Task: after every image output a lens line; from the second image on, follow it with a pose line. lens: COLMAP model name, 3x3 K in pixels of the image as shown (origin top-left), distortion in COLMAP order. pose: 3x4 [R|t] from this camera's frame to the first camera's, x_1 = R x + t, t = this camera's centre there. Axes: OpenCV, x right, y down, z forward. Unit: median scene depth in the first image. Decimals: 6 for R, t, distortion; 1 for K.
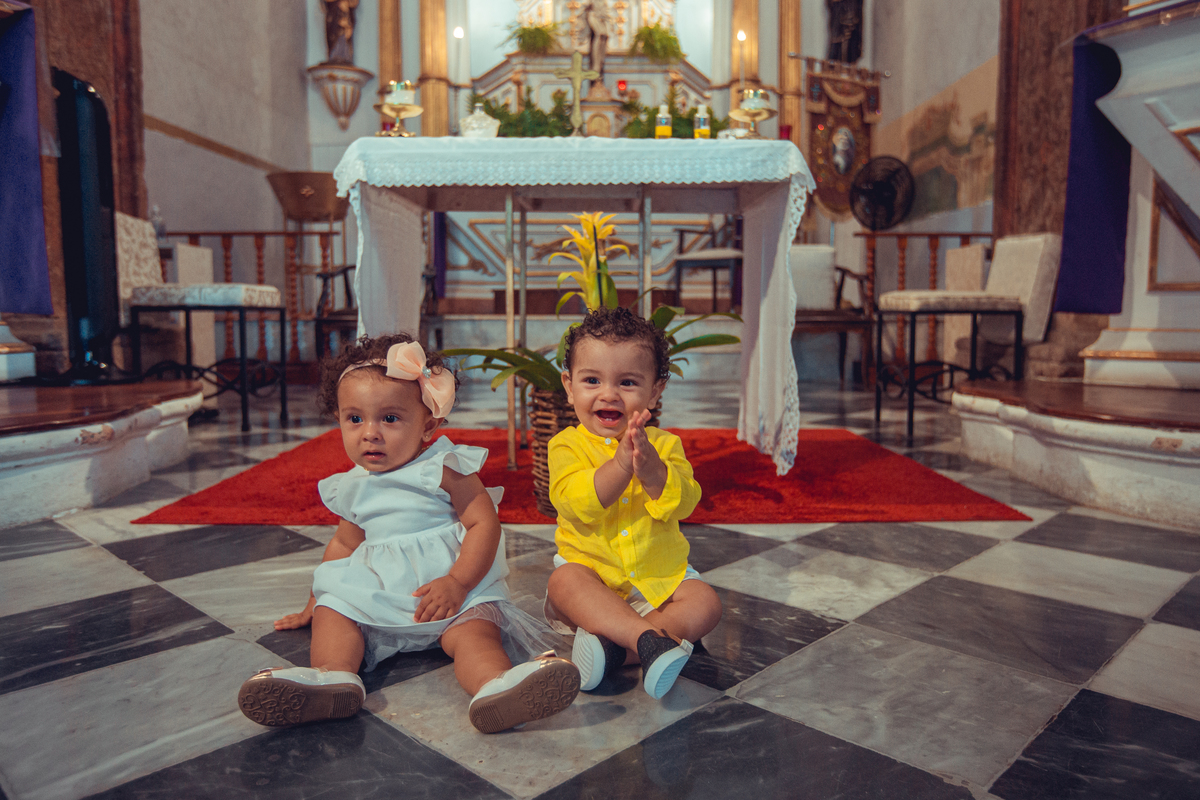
lens RADIAL K [[878.9, 0, 628.3], [0, 878.9, 373.8], [0, 0, 1]] dist [-0.028025, 0.049500]
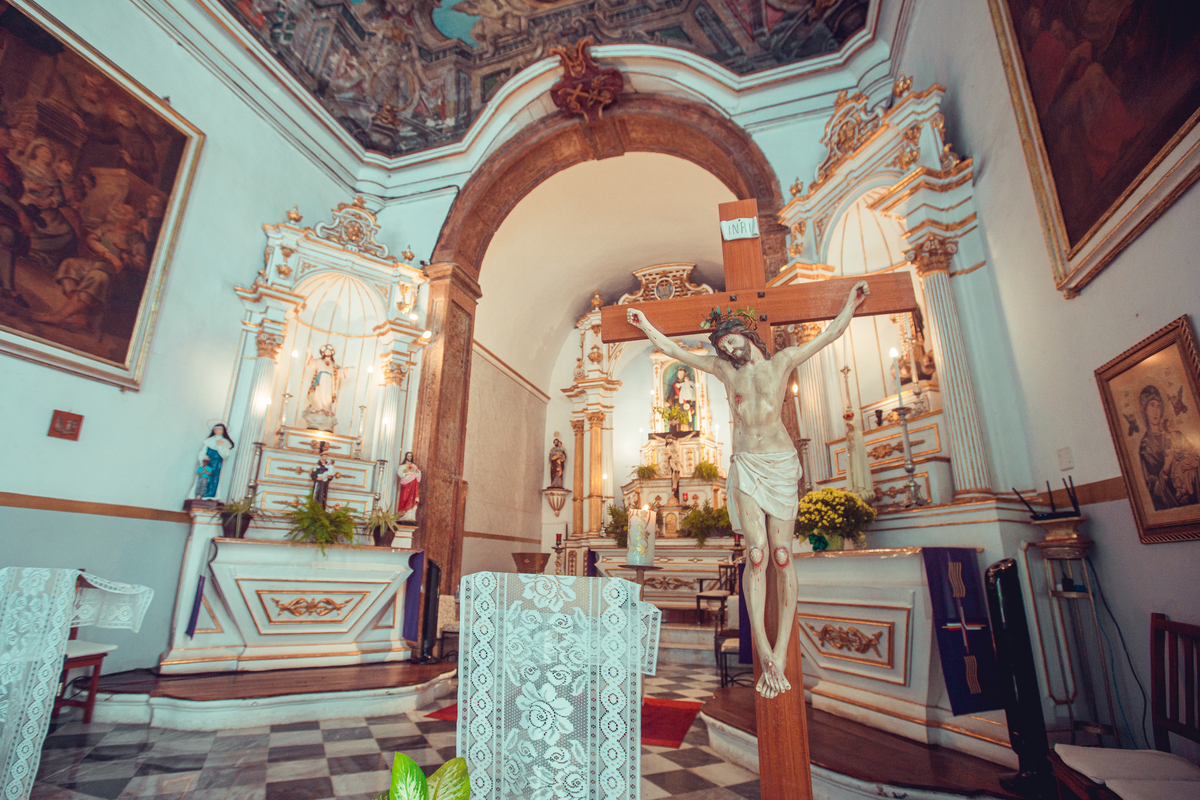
lens RADIAL K [[586.0, 0, 575.0], [0, 586.0, 390.0], [0, 0, 1]] dist [-0.035754, 0.001631]
pose [[0.935286, -0.083497, -0.343901, 0.790495], [-0.048343, 0.932513, -0.357885, -0.218173], [0.350575, 0.351350, 0.868130, -1.100036]]
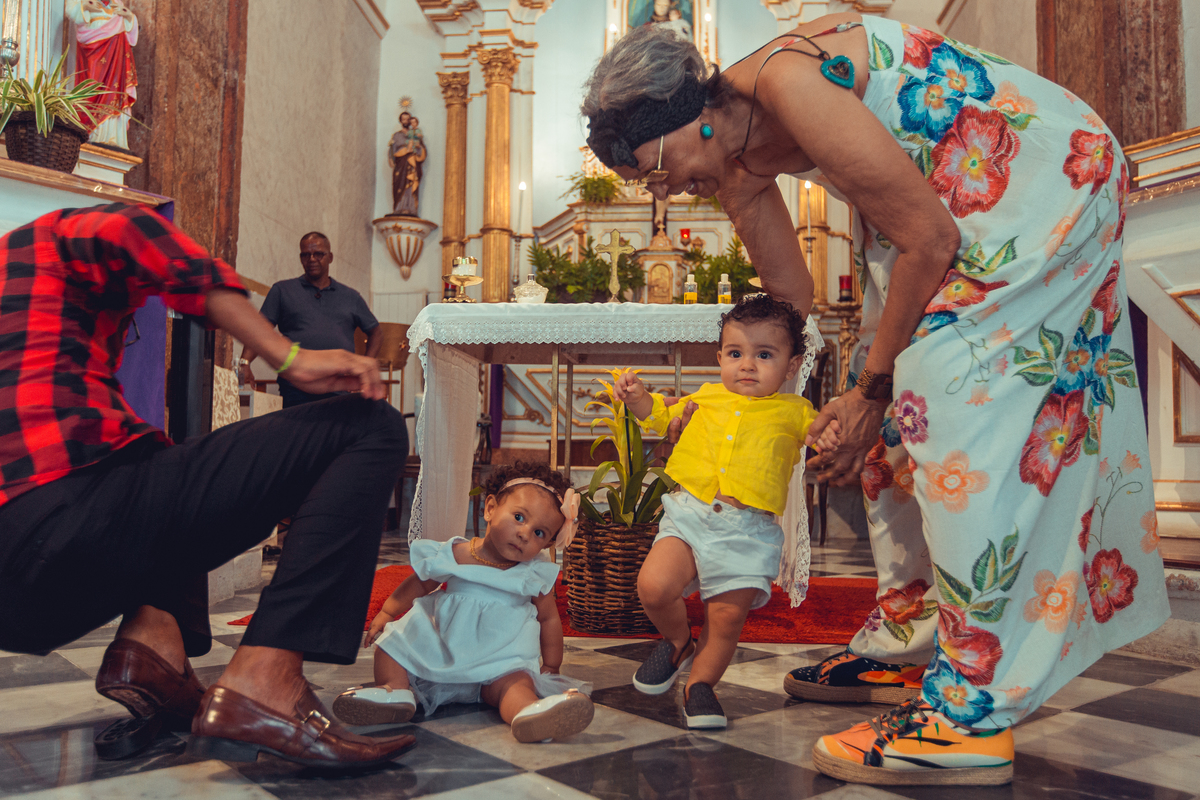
lens RADIAL K [[1000.5, 0, 600.1], [0, 1000.5, 394.7], [0, 0, 1]] dist [-0.006847, 0.005559]
pose [[0.994223, 0.006551, -0.107137, 0.063803], [-0.022107, 0.989234, -0.144665, 0.039945], [0.105036, 0.146197, 0.983663, -0.272943]]
